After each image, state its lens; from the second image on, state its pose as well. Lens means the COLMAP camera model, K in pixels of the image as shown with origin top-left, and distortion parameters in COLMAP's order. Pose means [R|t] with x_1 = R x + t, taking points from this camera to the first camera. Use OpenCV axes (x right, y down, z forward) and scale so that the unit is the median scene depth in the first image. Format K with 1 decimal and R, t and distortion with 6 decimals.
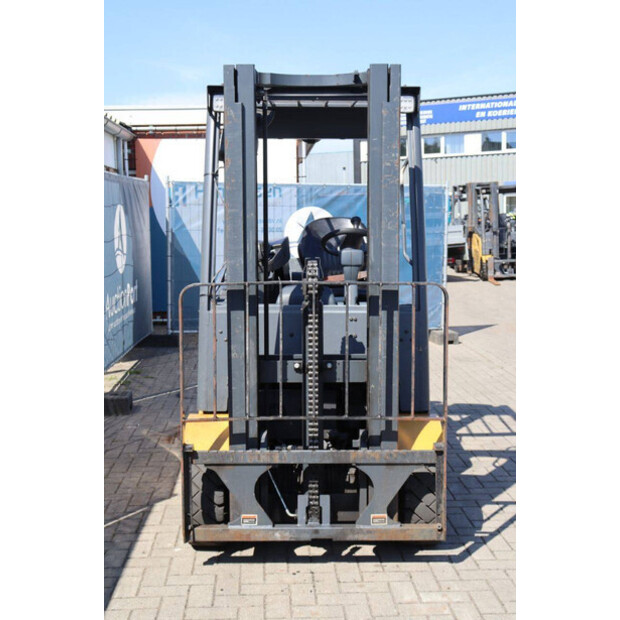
lens RADIAL K [[864.5, 0, 310.4], [0, 864.5, 310.5], [0, 0, 1]] dist [0.090064, 0.000000]
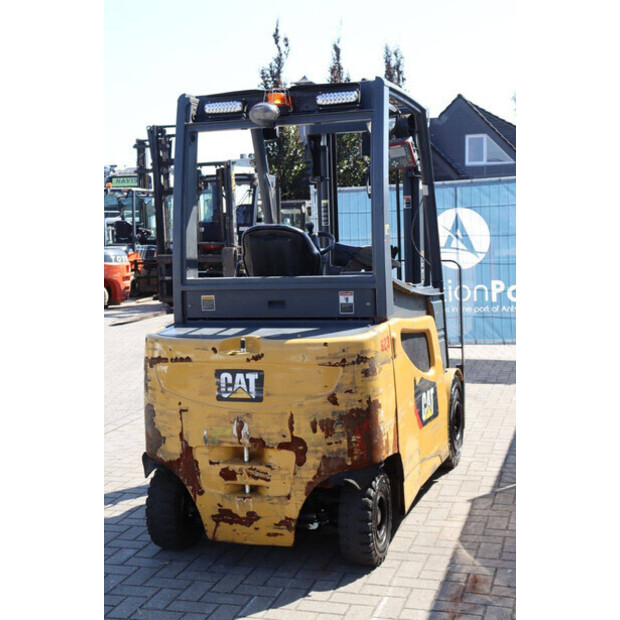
lens RADIAL K [[927.2, 0, 309.2], [0, 927.2, 309.5], [0, 0, 1]] dist [0.125381, 0.000000]
pose [[-0.942332, 0.001149, 0.334678, -0.432337], [0.068897, 0.979242, 0.190627, -0.268375], [-0.327512, 0.202692, -0.922850, 2.540424]]
